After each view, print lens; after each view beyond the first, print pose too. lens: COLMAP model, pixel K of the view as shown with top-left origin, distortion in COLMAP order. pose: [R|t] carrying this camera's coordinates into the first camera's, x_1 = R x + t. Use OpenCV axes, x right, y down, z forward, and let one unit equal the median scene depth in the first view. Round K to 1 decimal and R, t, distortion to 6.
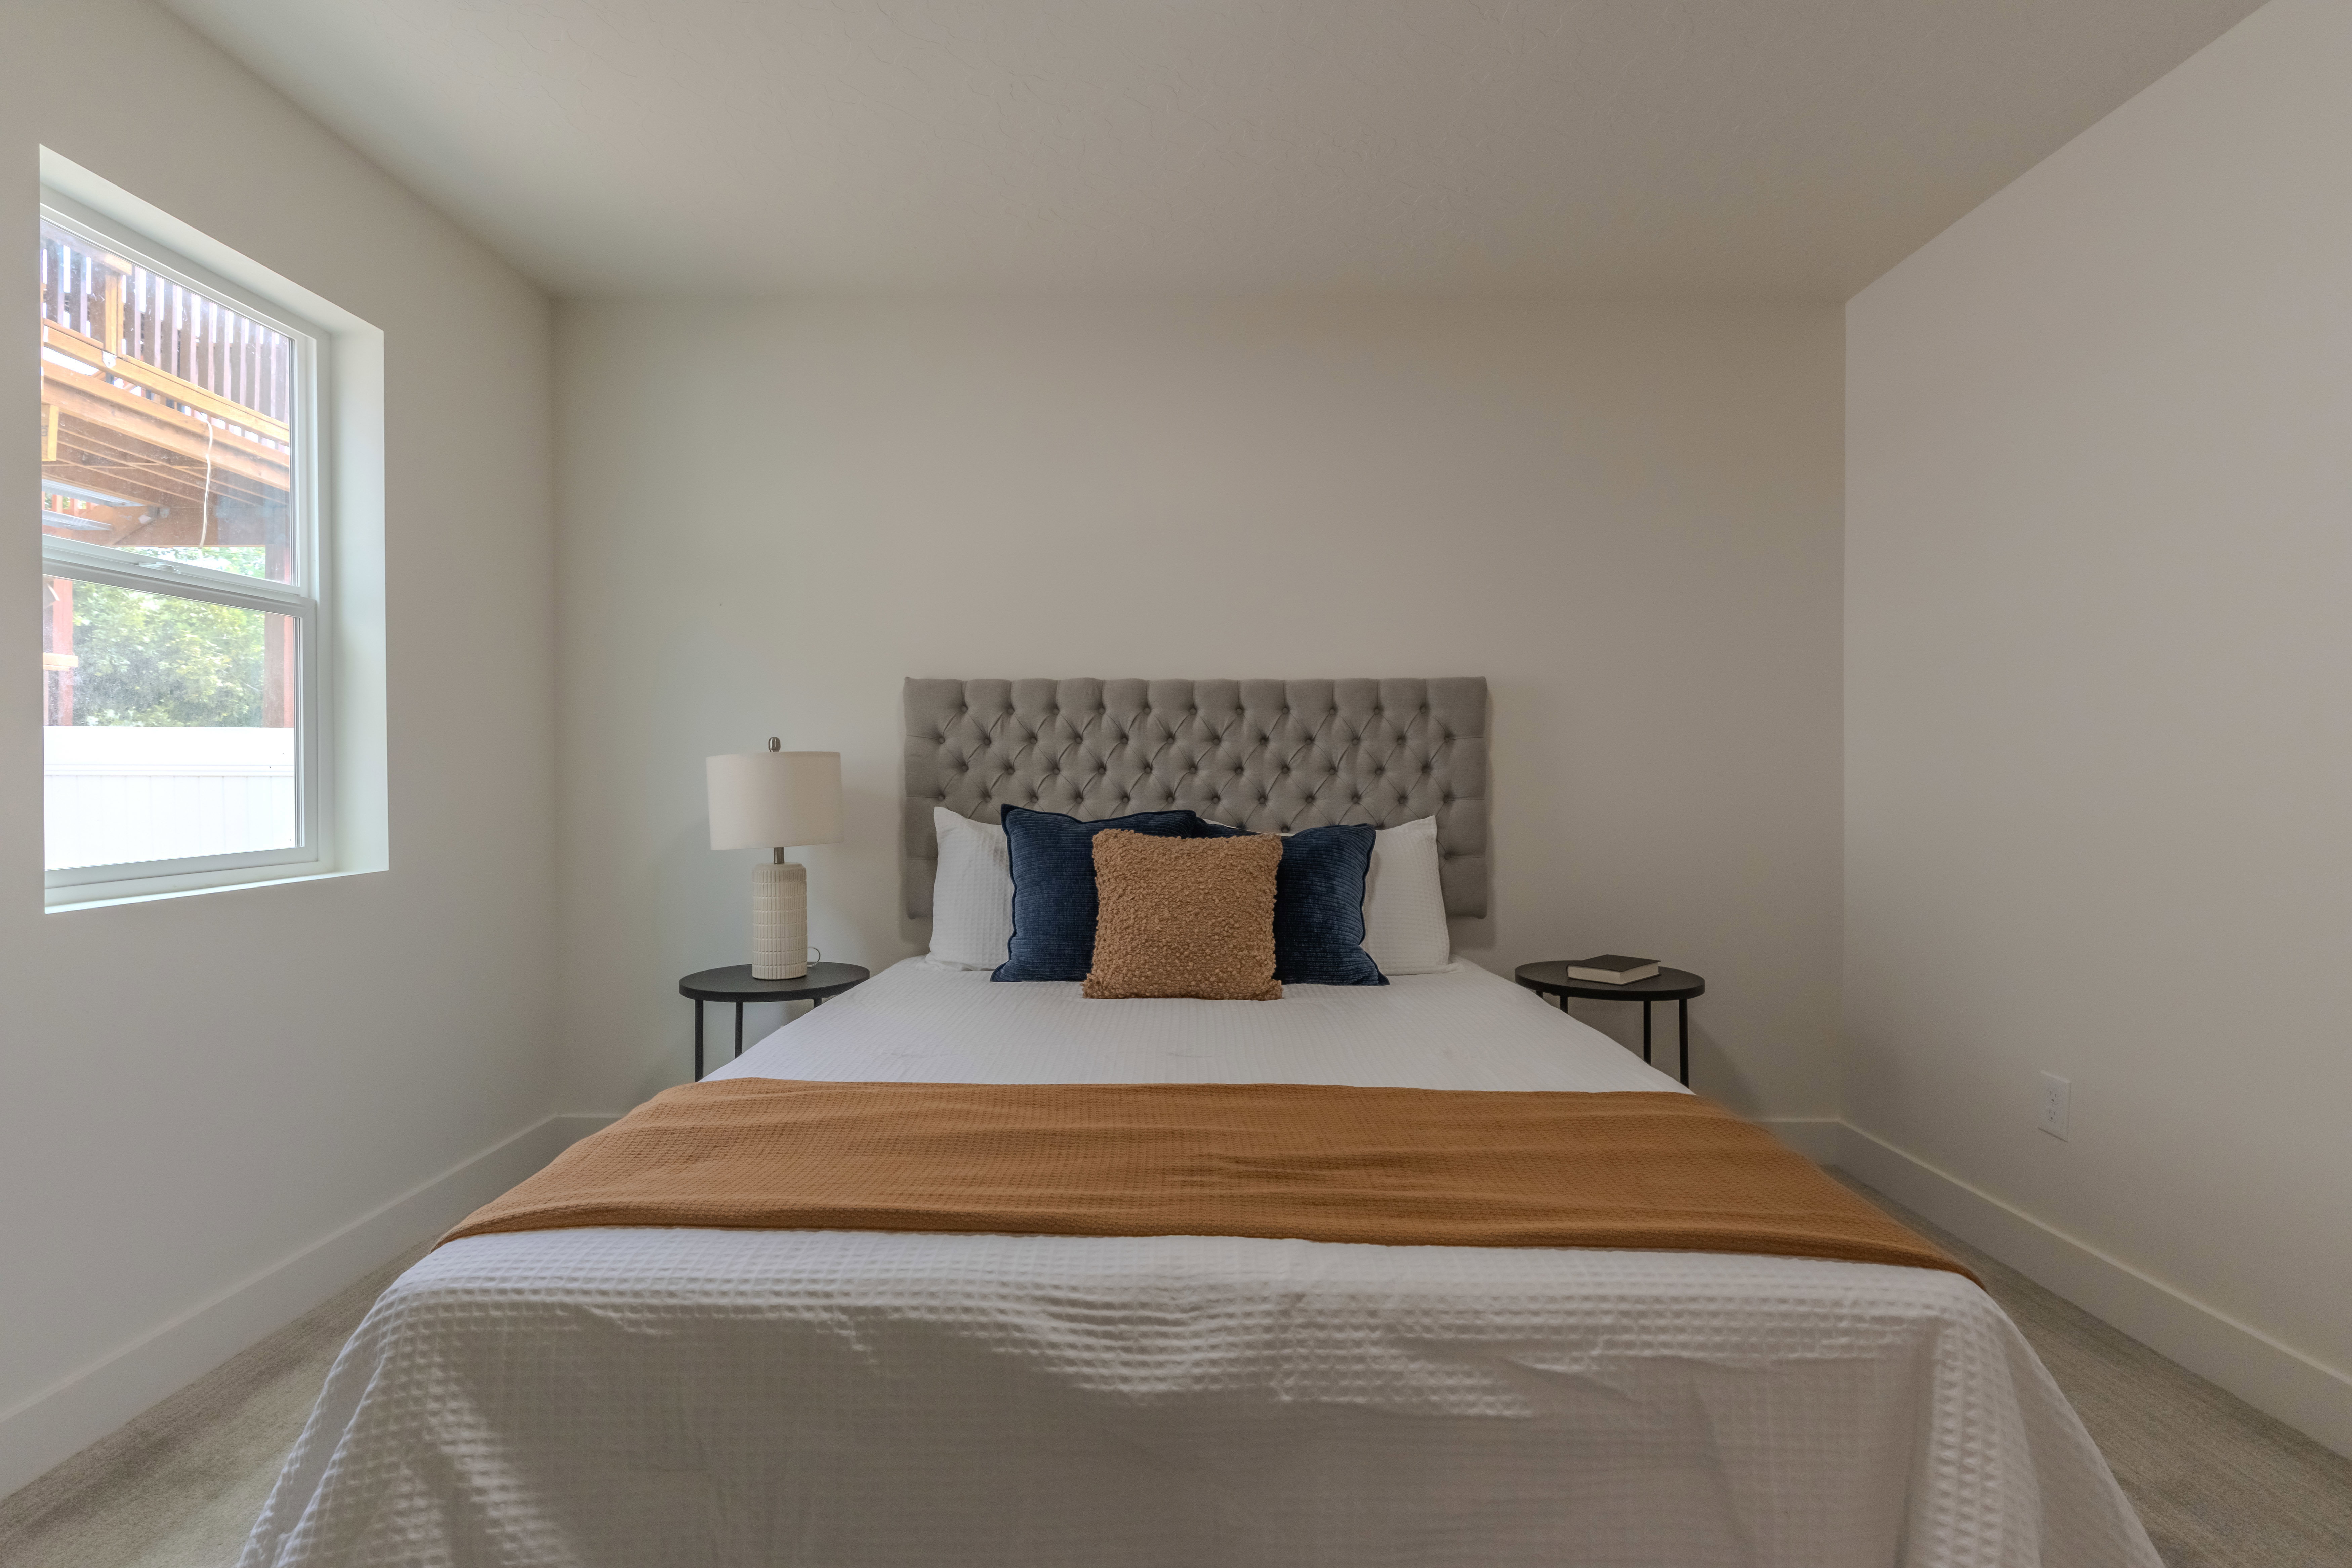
lens RADIAL K [[1103.4, 0, 1181.8], [0, 1103.4, 769.9], [0, 0, 1]] dist [0.003152, 0.000330]
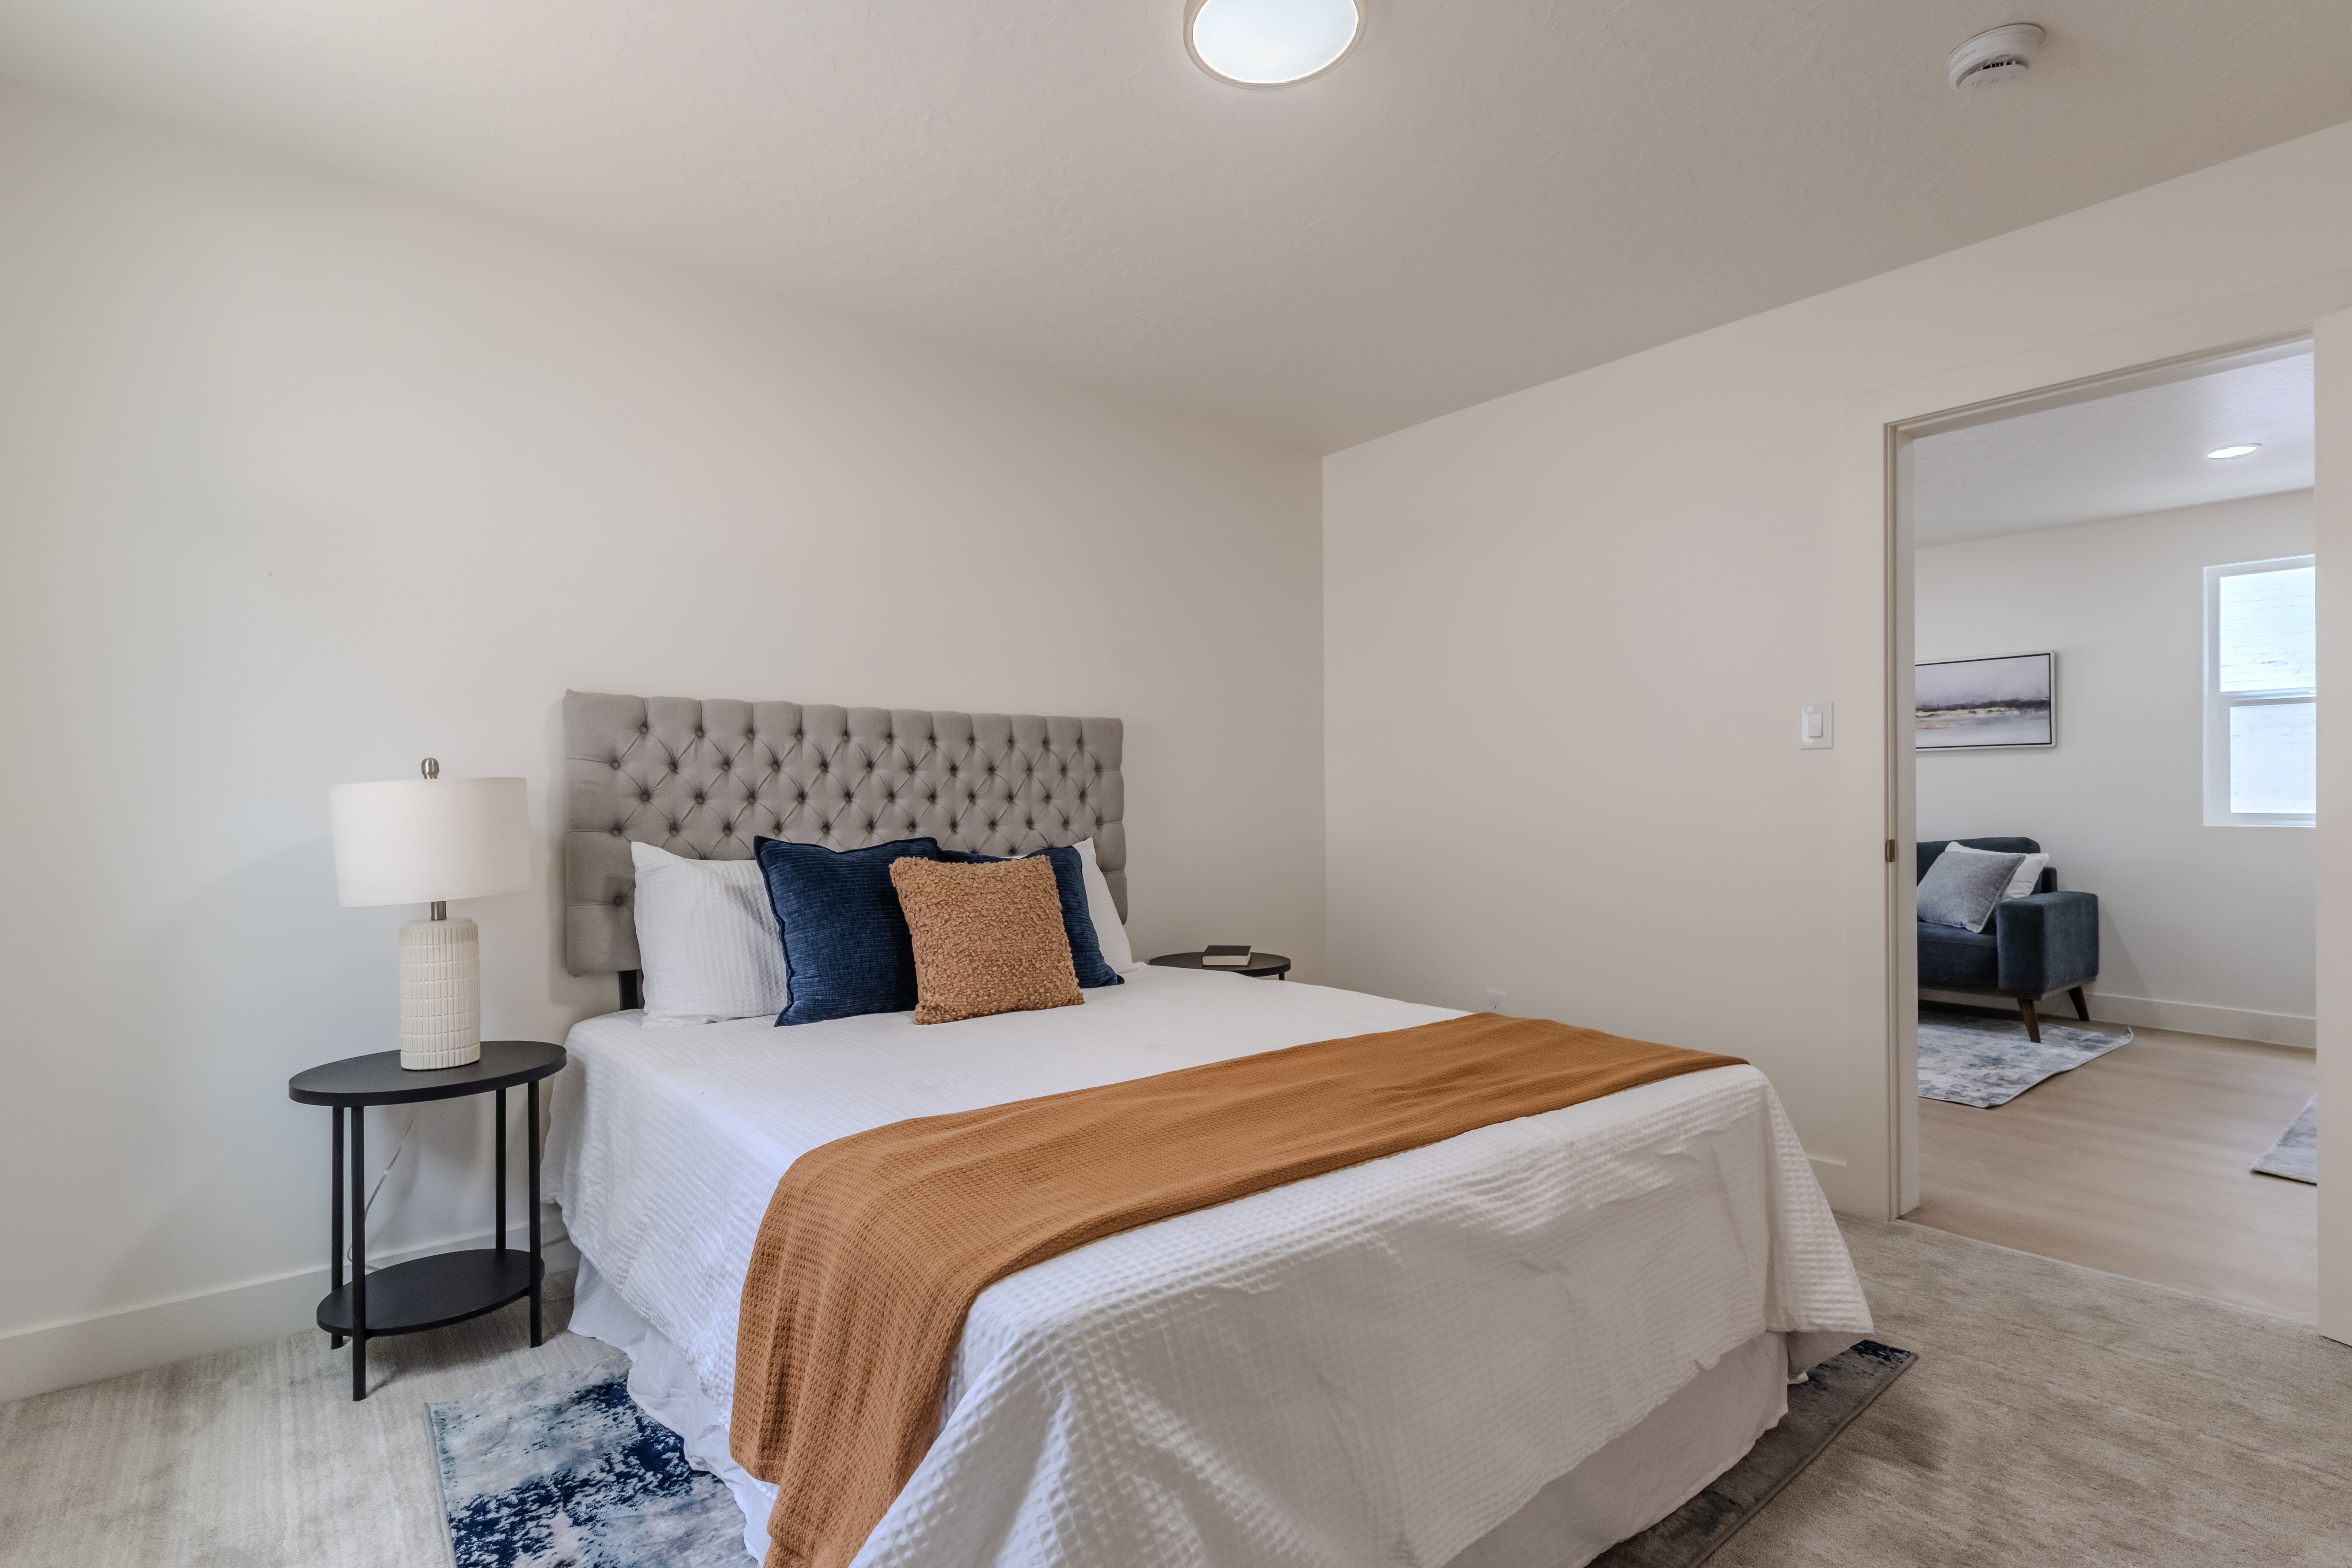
lens RADIAL K [[1110.7, 0, 1166.9], [0, 1110.7, 783.4], [0, 0, 1]] dist [0.004758, 0.000427]
pose [[0.771796, 0.005001, 0.635851, -1.072324], [0.003994, 0.999911, -0.012712, 0.001049], [-0.635858, 0.012351, 0.771707, 0.143027]]
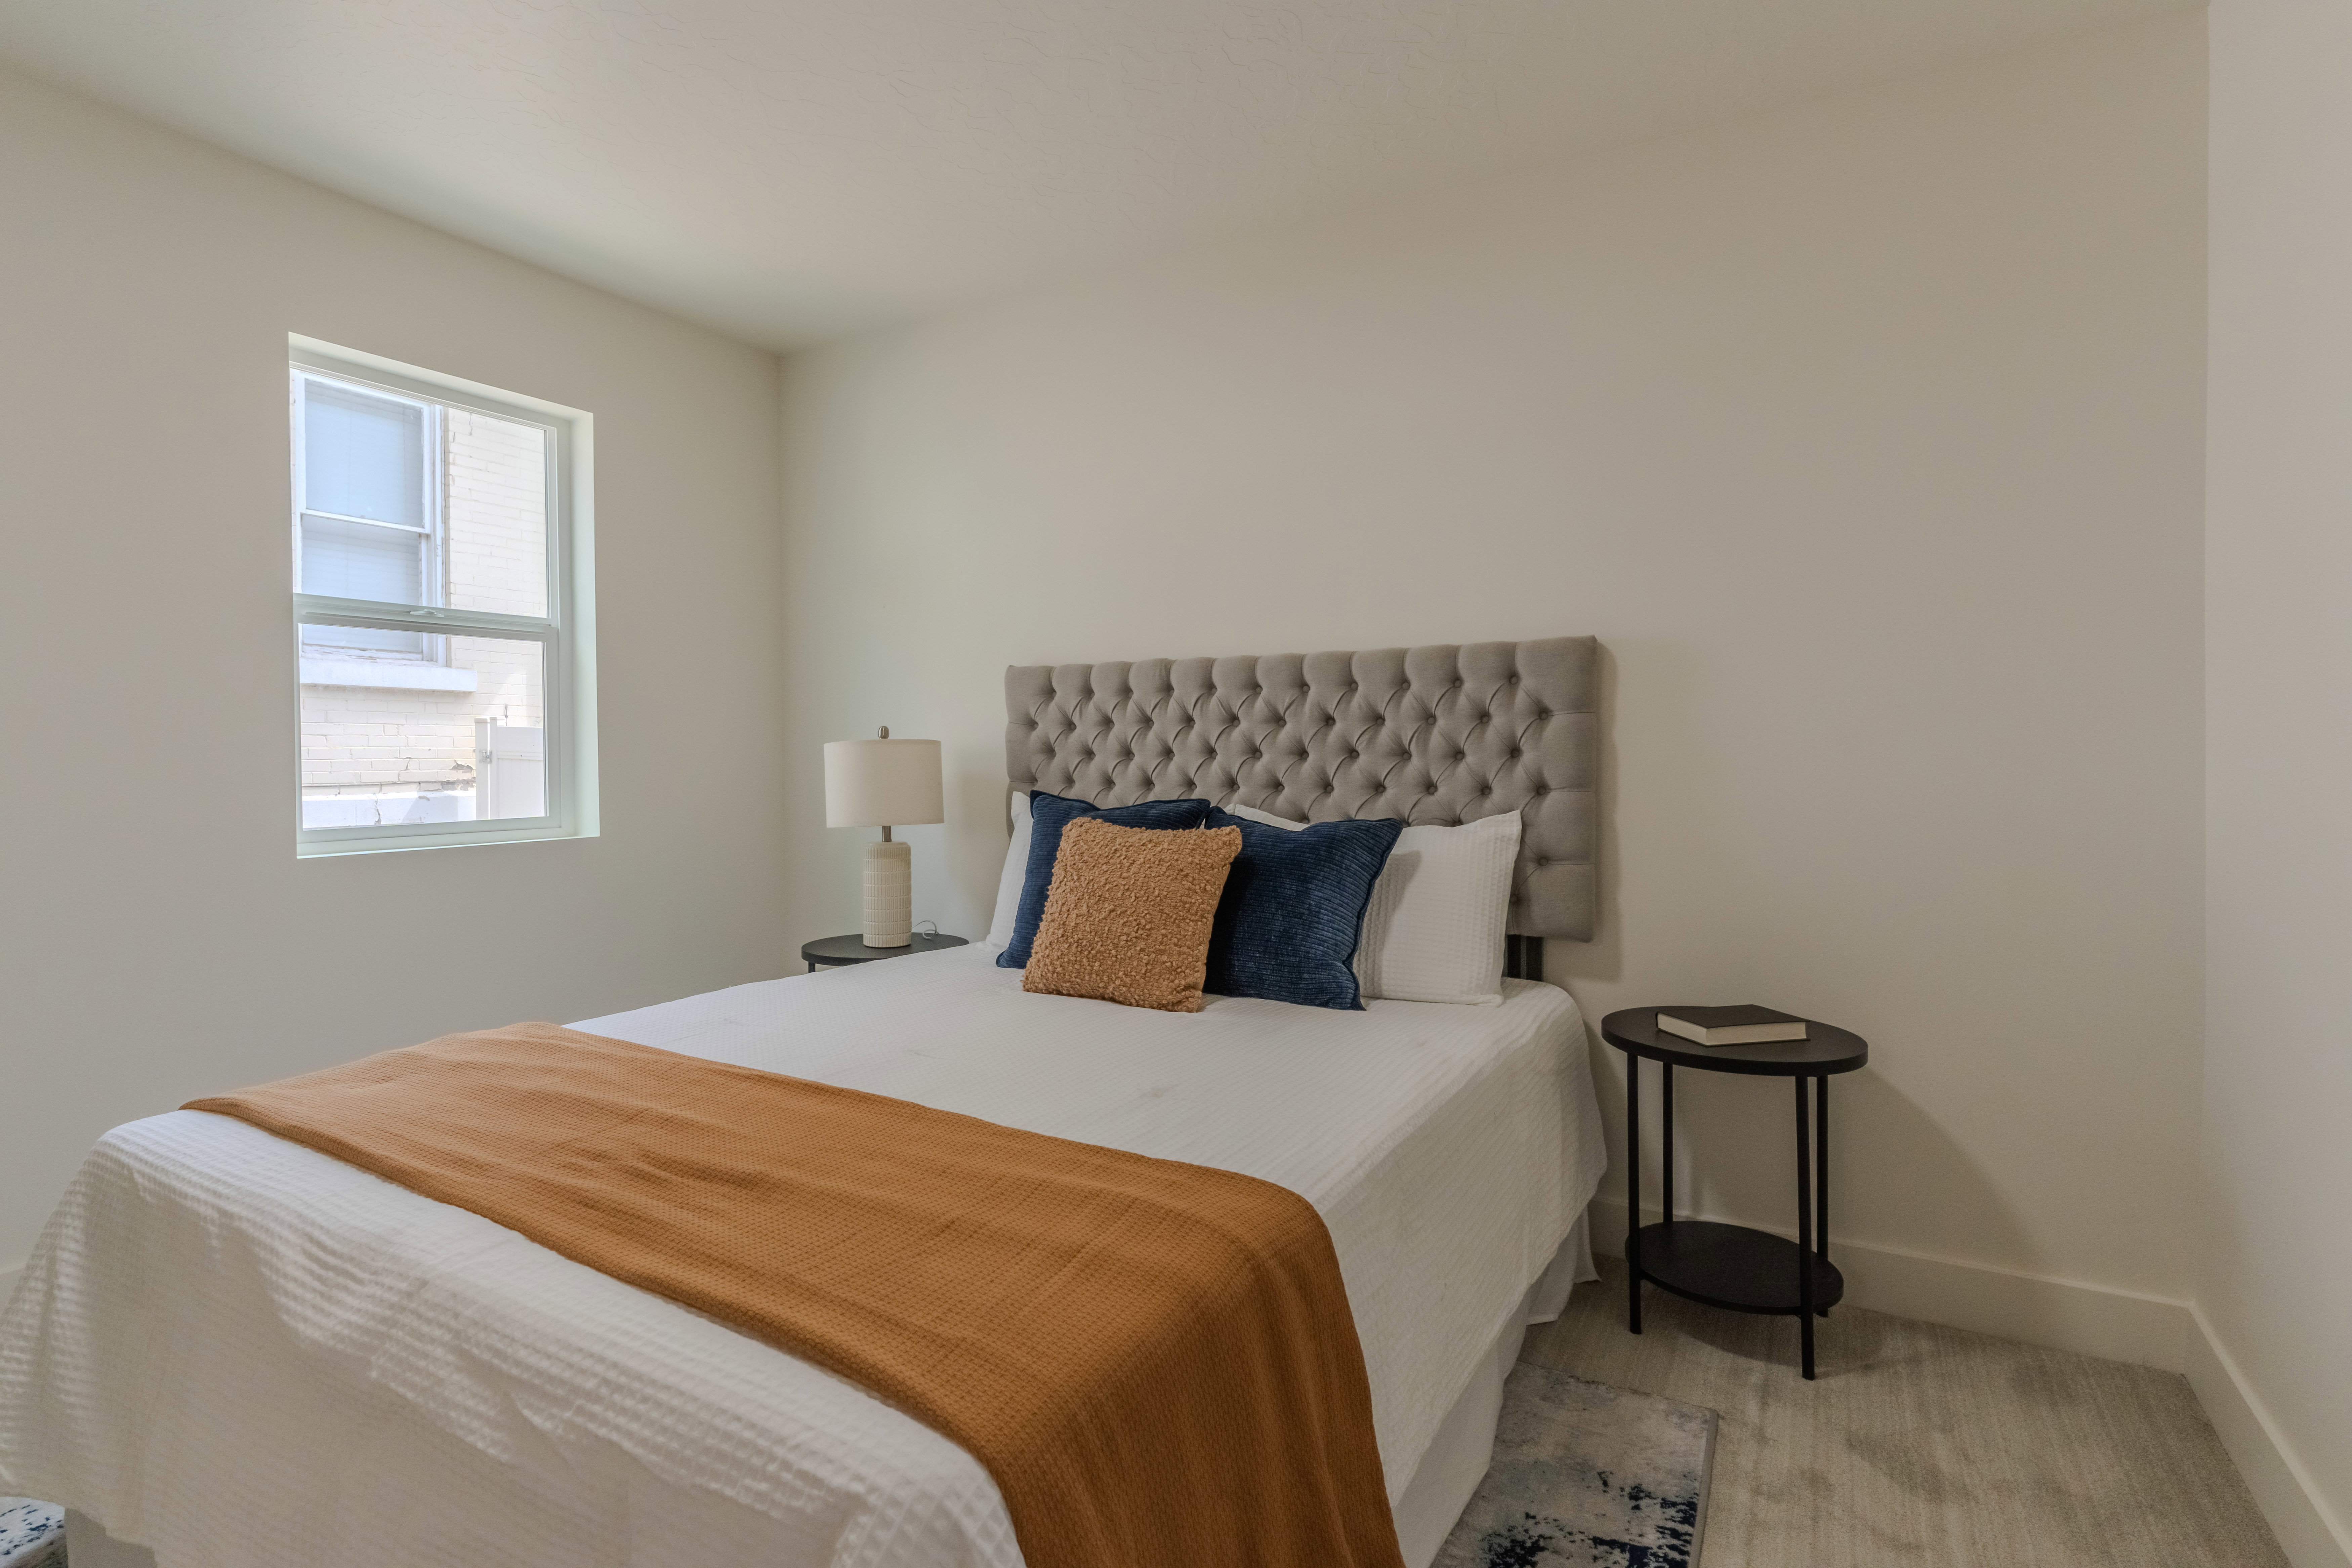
lens RADIAL K [[1148.6, 0, 1182.0], [0, 1148.6, 754.6], [0, 0, 1]] dist [0.003776, -0.001317]
pose [[0.871111, -0.002153, -0.491081, 1.029491], [0.004548, 0.999983, 0.003684, -0.009975], [0.491065, -0.005442, 0.871106, 0.349079]]
